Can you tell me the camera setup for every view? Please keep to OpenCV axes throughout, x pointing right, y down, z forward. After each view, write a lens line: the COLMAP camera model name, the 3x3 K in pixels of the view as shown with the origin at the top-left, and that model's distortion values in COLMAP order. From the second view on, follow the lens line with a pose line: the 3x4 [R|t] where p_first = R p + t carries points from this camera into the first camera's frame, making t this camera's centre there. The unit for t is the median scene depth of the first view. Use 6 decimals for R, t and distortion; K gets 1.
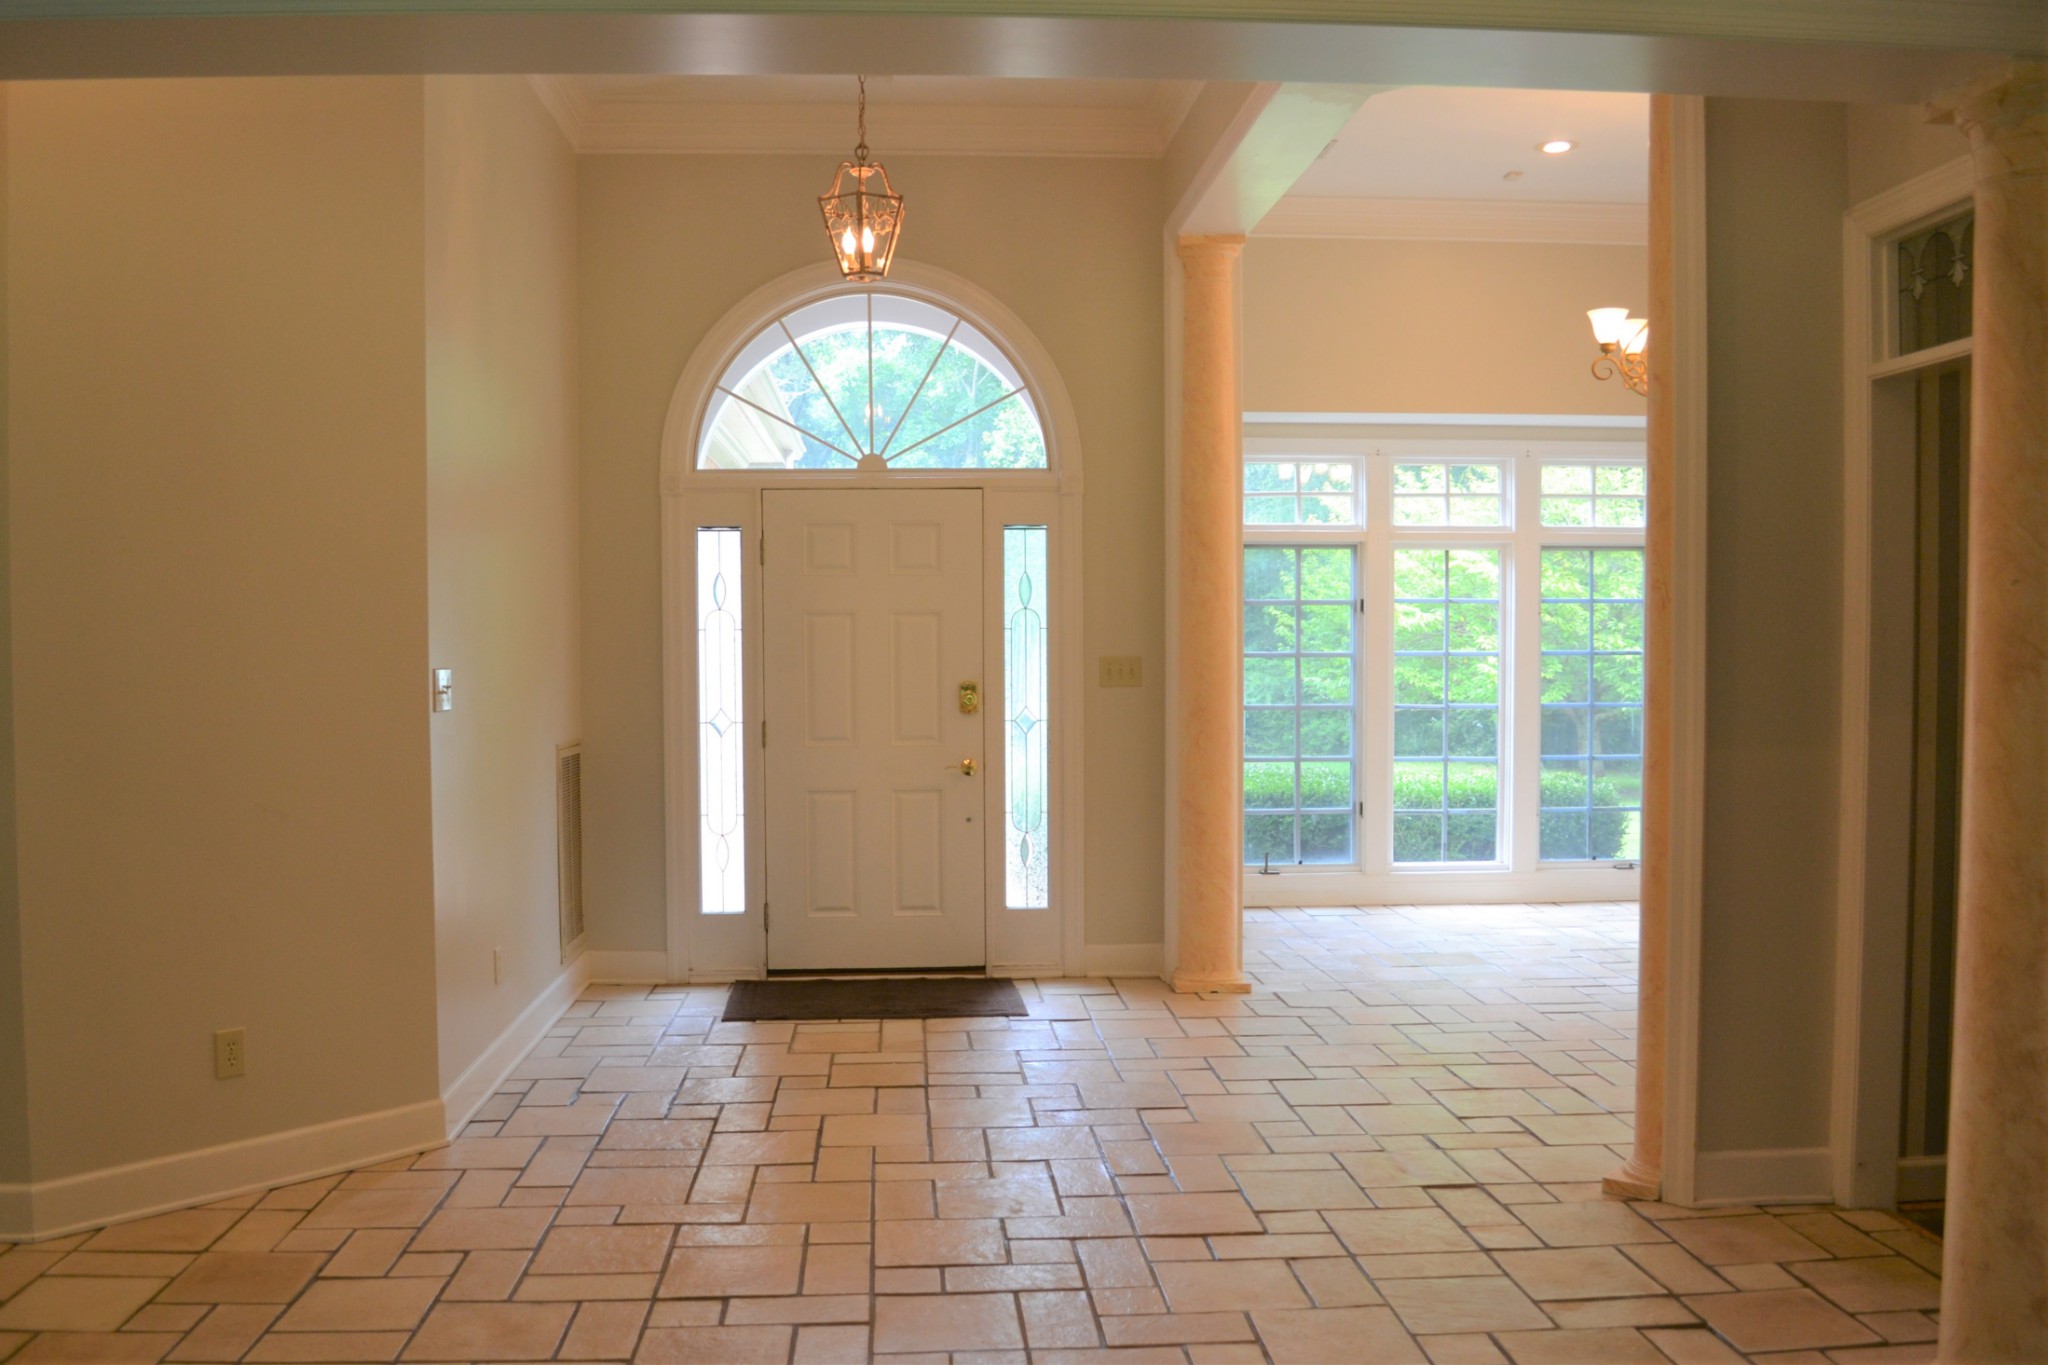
lens RADIAL K [[1638.3, 0, 999.1], [0, 1638.3, 695.6], [0, 0, 1]] dist [-0.082087, 0.011794]
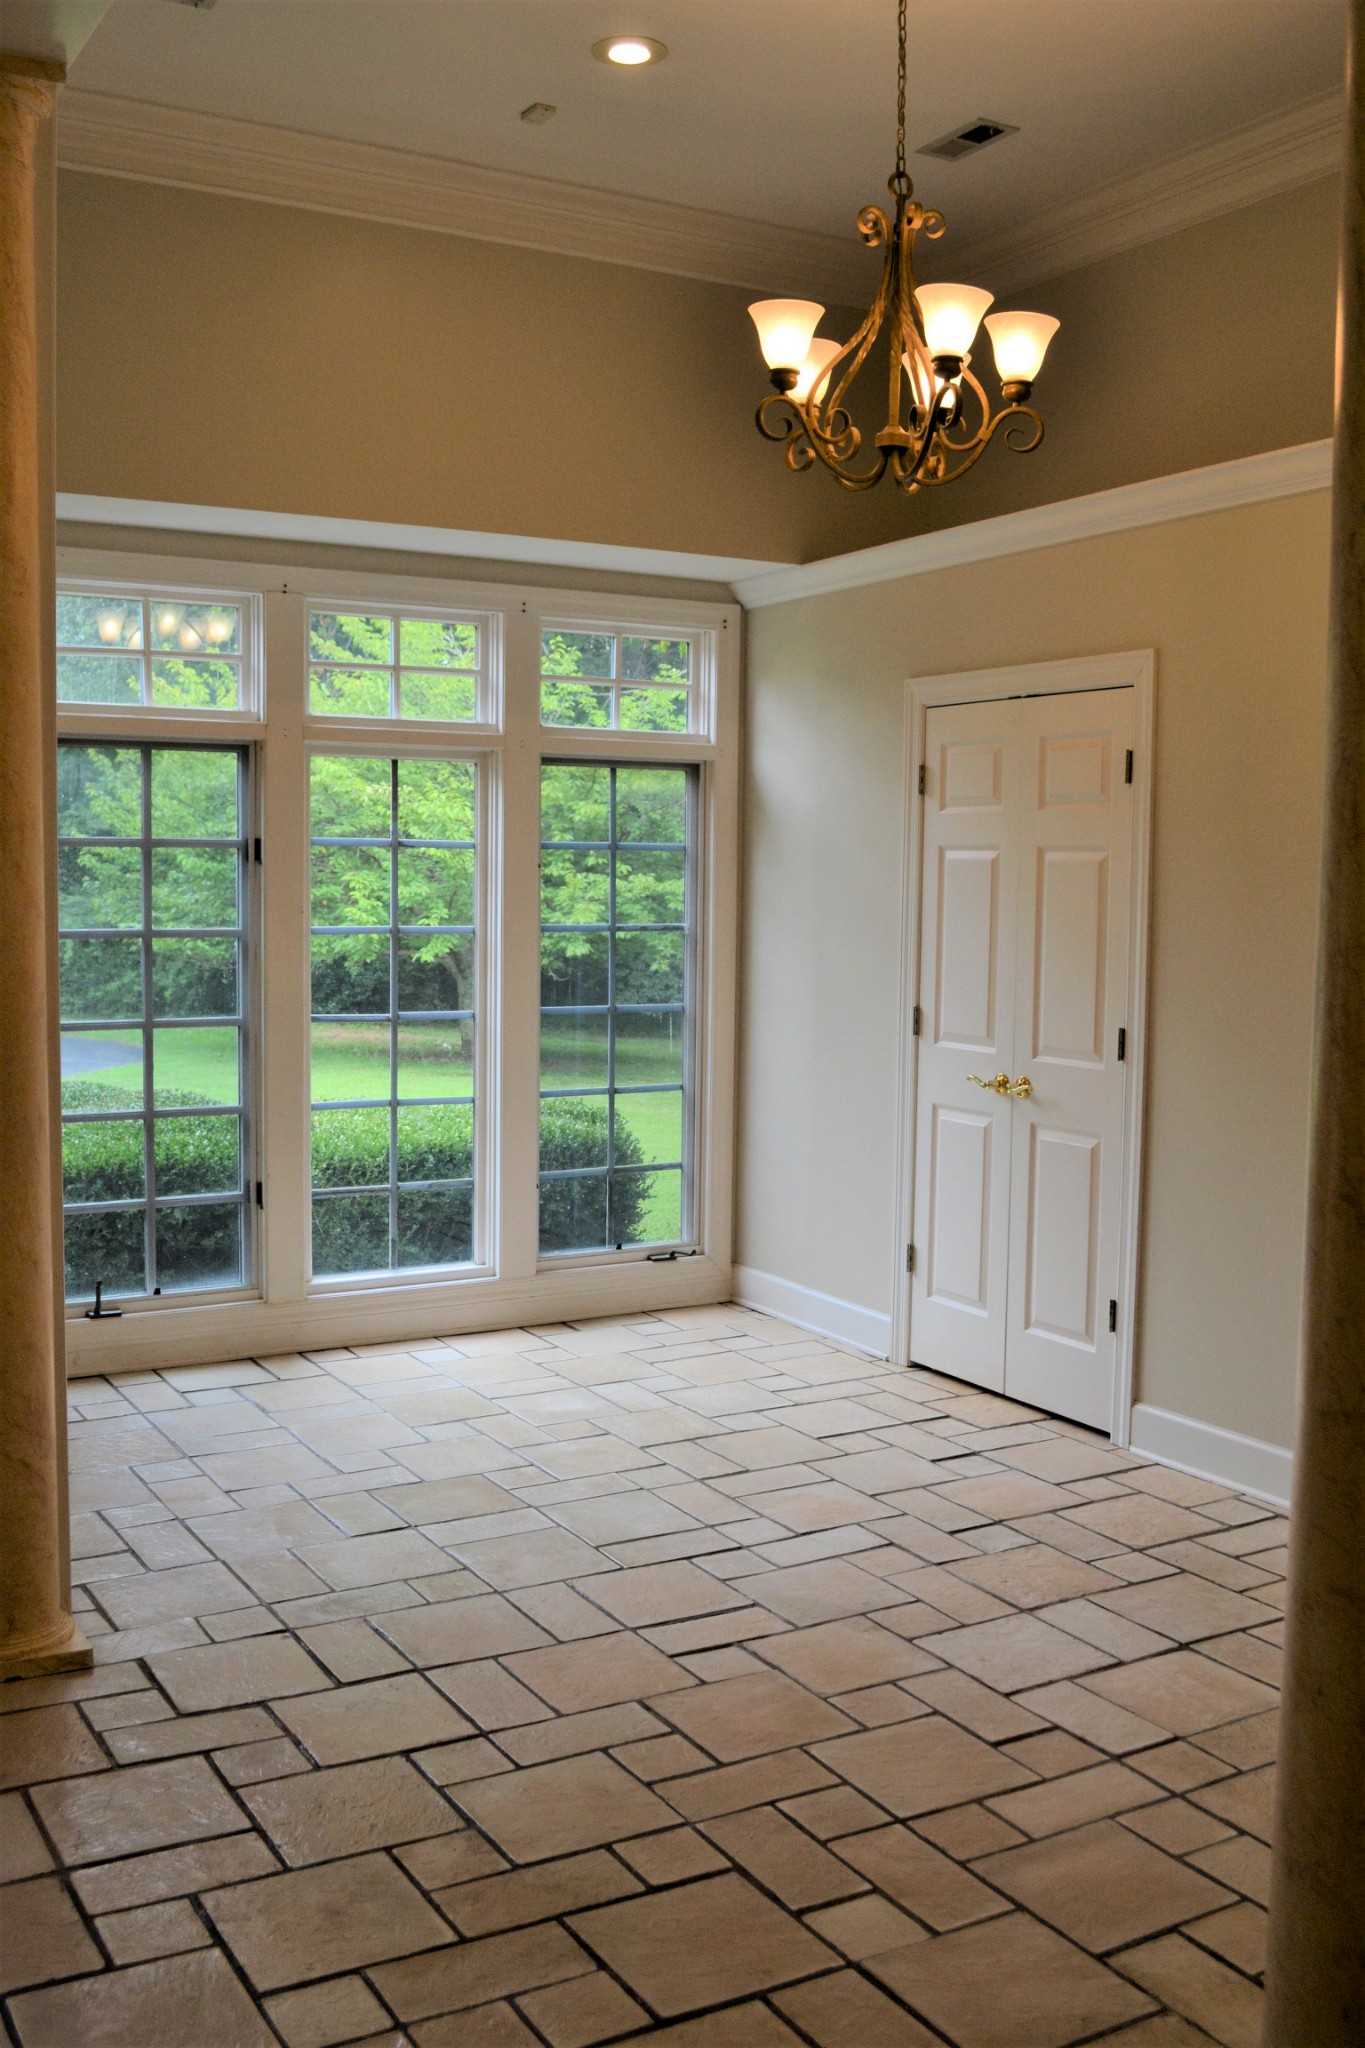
lens RADIAL K [[1978.0, 0, 682.5], [0, 1978.0, 1024.0], [0, 0, 1]] dist [-0.072030, 0.011443]
pose [[0.893046, -0.021130, 0.449469, 0.038940], [0.001054, 0.998992, 0.044869, -0.024163], [-0.449964, -0.039596, 0.892169, 0.294795]]
